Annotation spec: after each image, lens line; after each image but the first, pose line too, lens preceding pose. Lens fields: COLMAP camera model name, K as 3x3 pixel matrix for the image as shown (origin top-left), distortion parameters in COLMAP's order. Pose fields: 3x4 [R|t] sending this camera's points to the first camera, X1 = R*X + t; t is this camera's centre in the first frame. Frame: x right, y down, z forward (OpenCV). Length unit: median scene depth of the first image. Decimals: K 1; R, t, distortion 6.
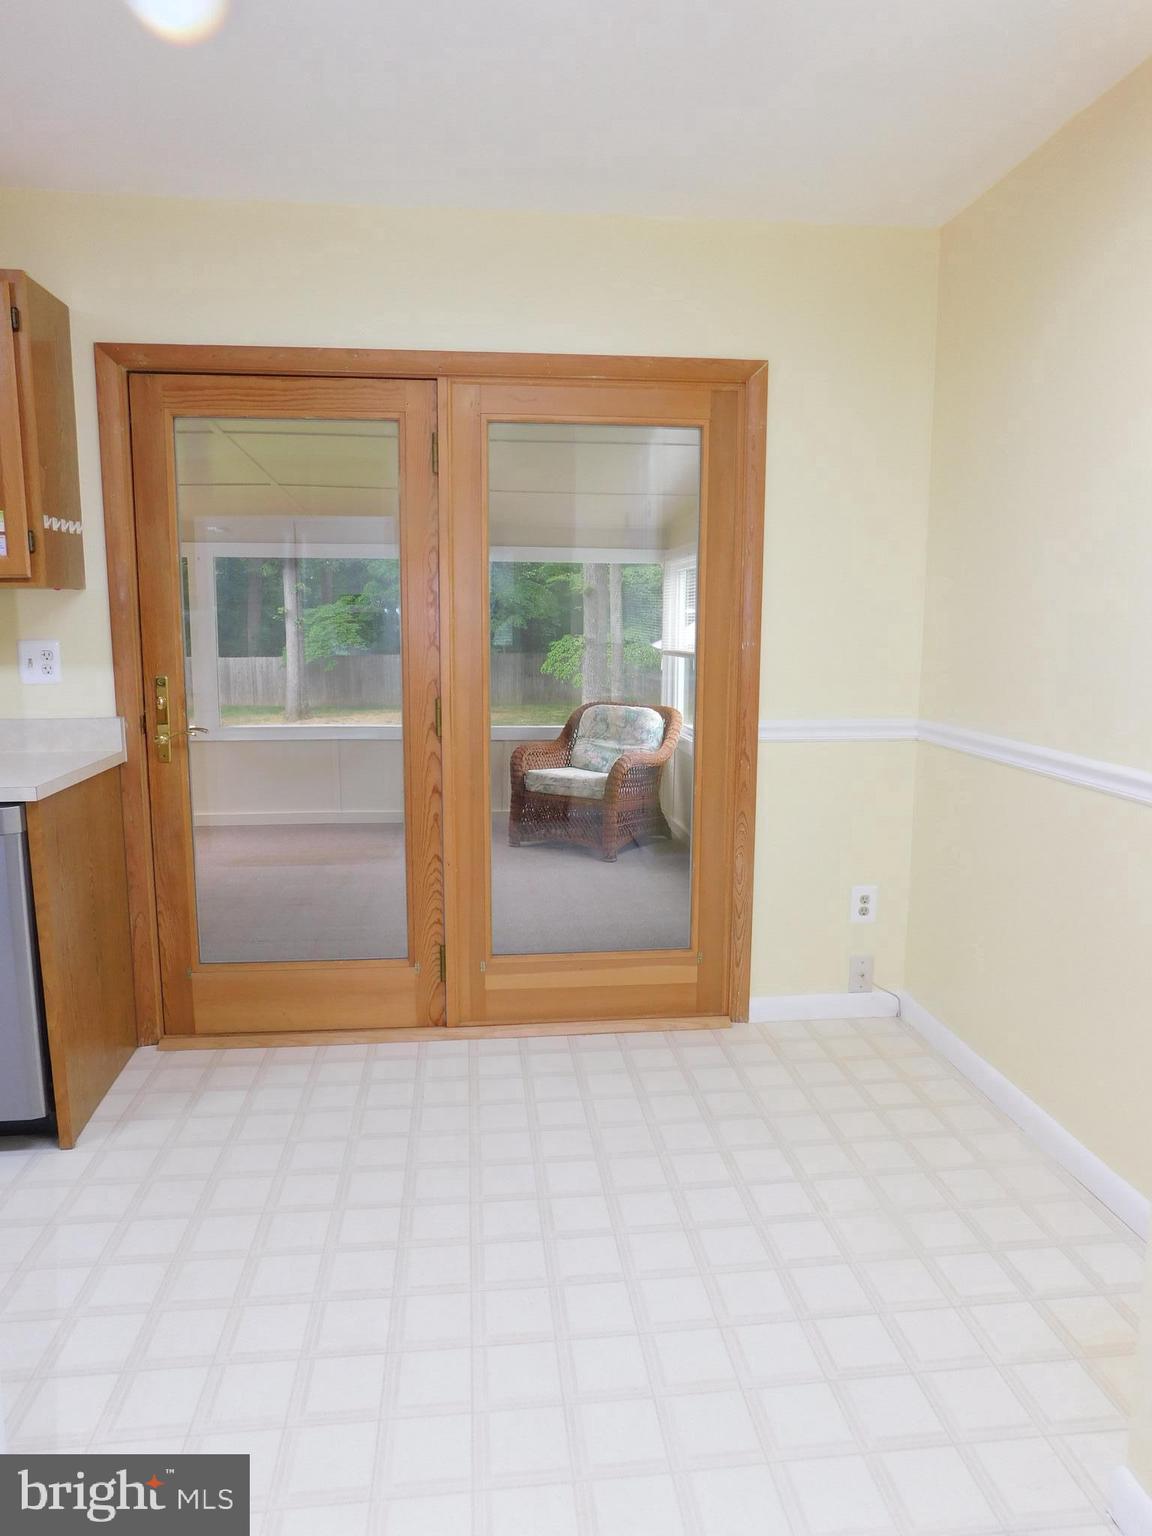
lens RADIAL K [[1017.0, 0, 588.7], [0, 1017.0, 762.2], [0, 0, 1]] dist [-0.032672, 0.006818]
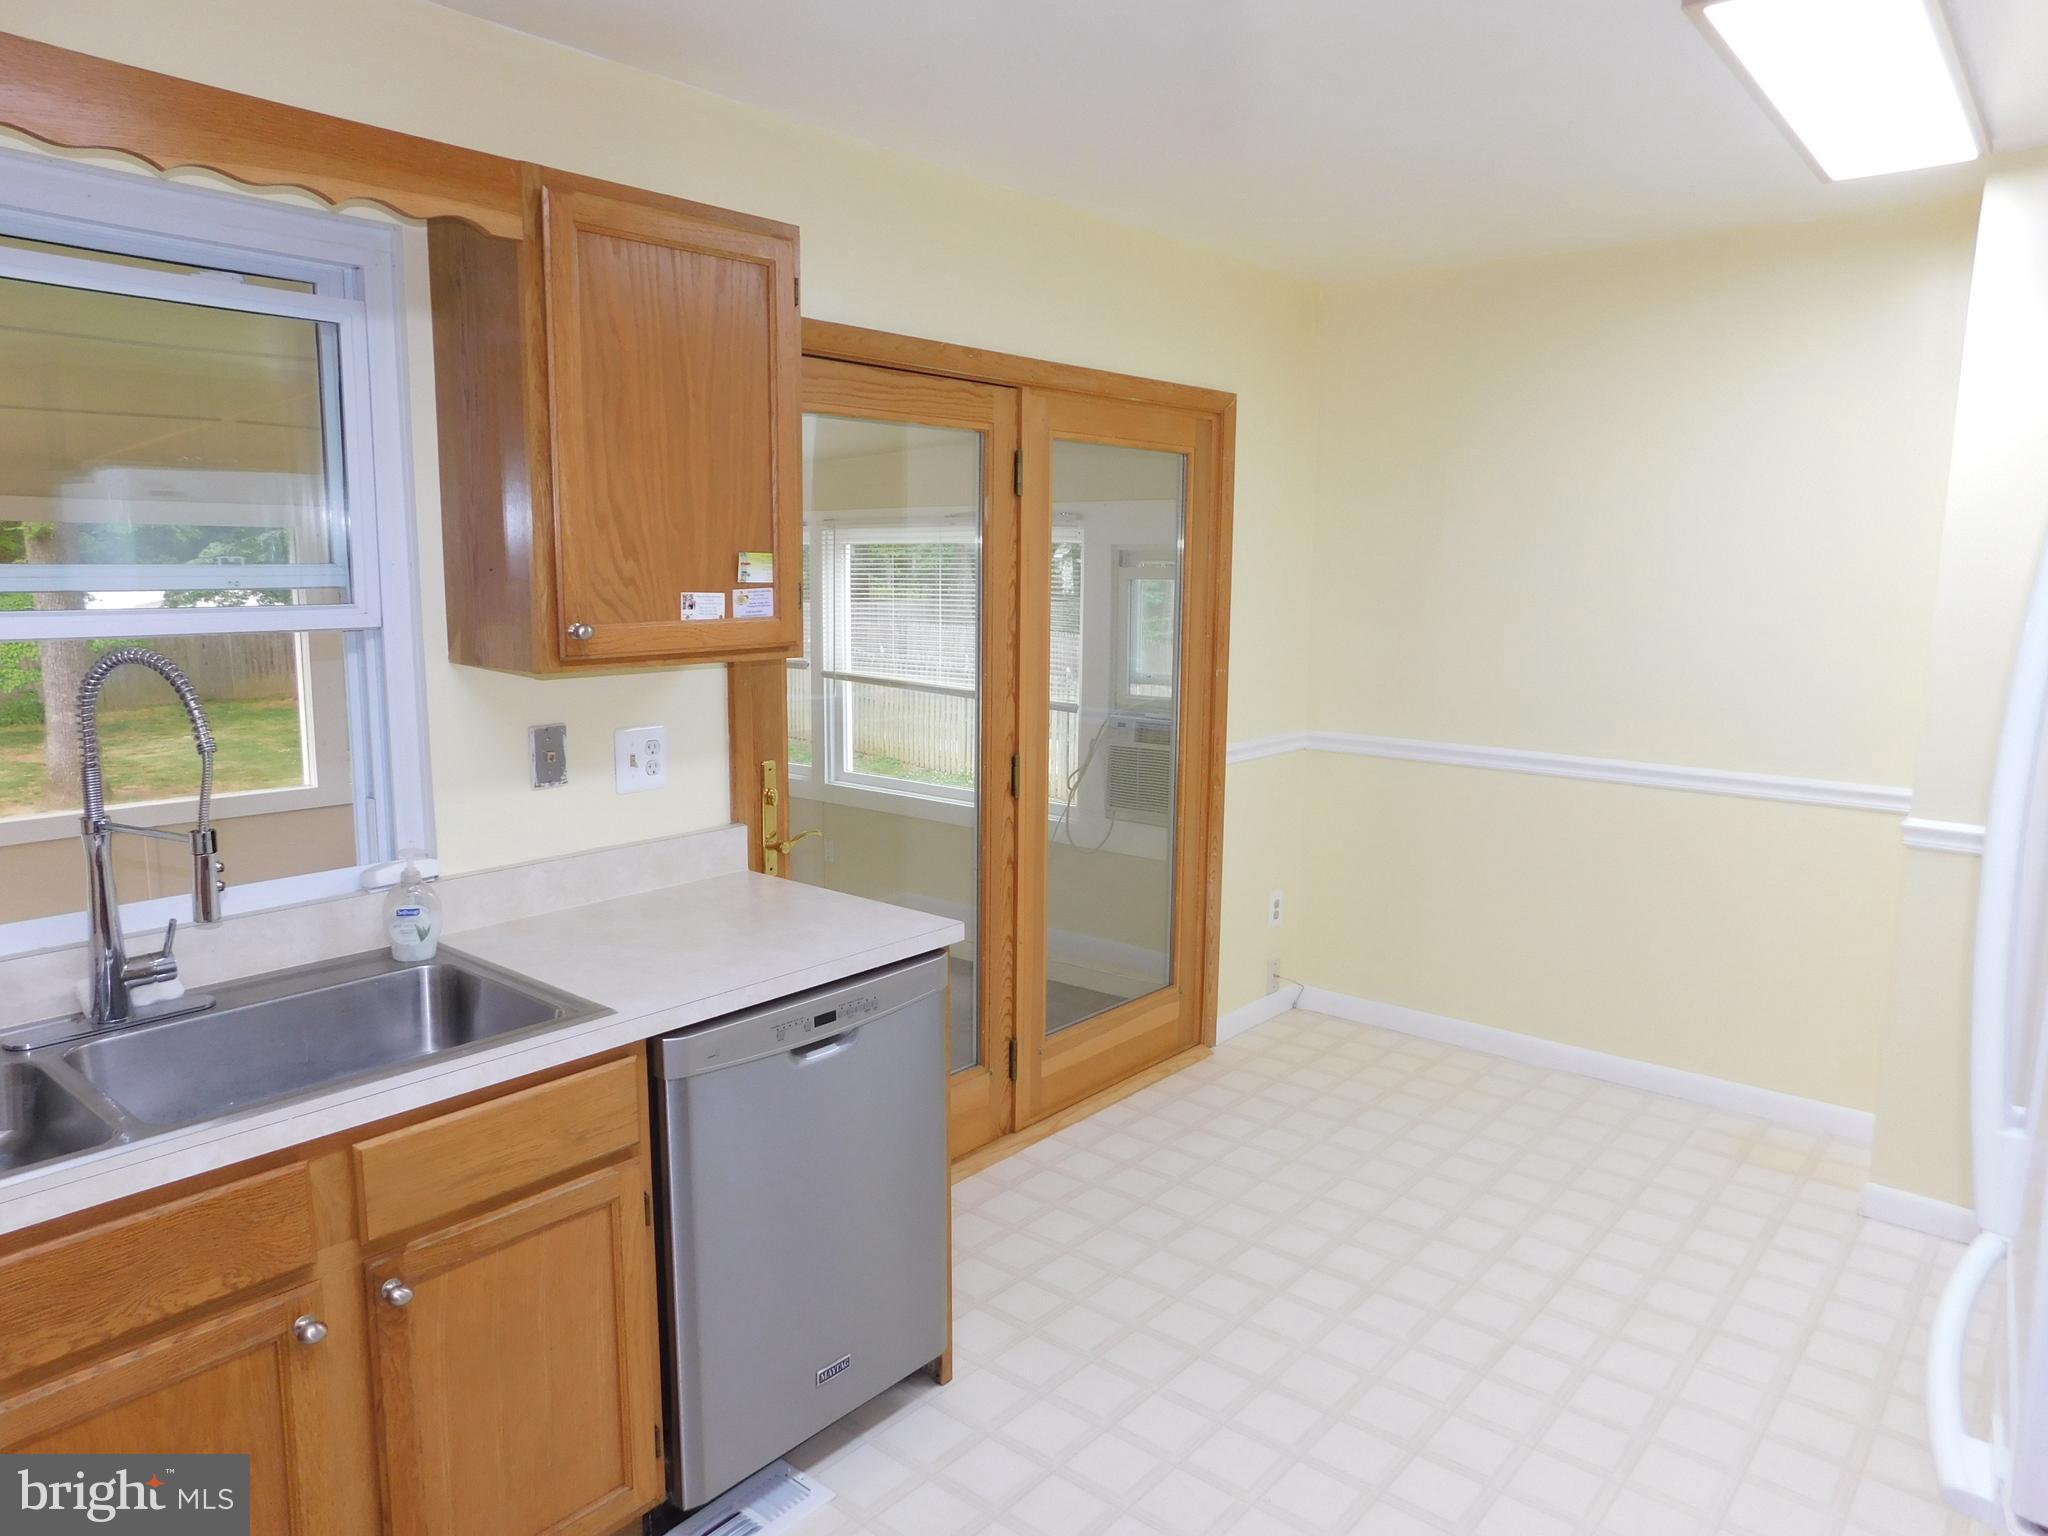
lens RADIAL K [[1355.9, 0, 1042.0], [0, 1355.9, 765.1], [0, 0, 1]] dist [-0.032672, 0.006818]
pose [[0.723823, -0.101985, 0.682406, -0.941573], [0.095300, 0.994314, 0.047516, -0.108974], [-0.683372, 0.030640, 0.729427, 0.148133]]
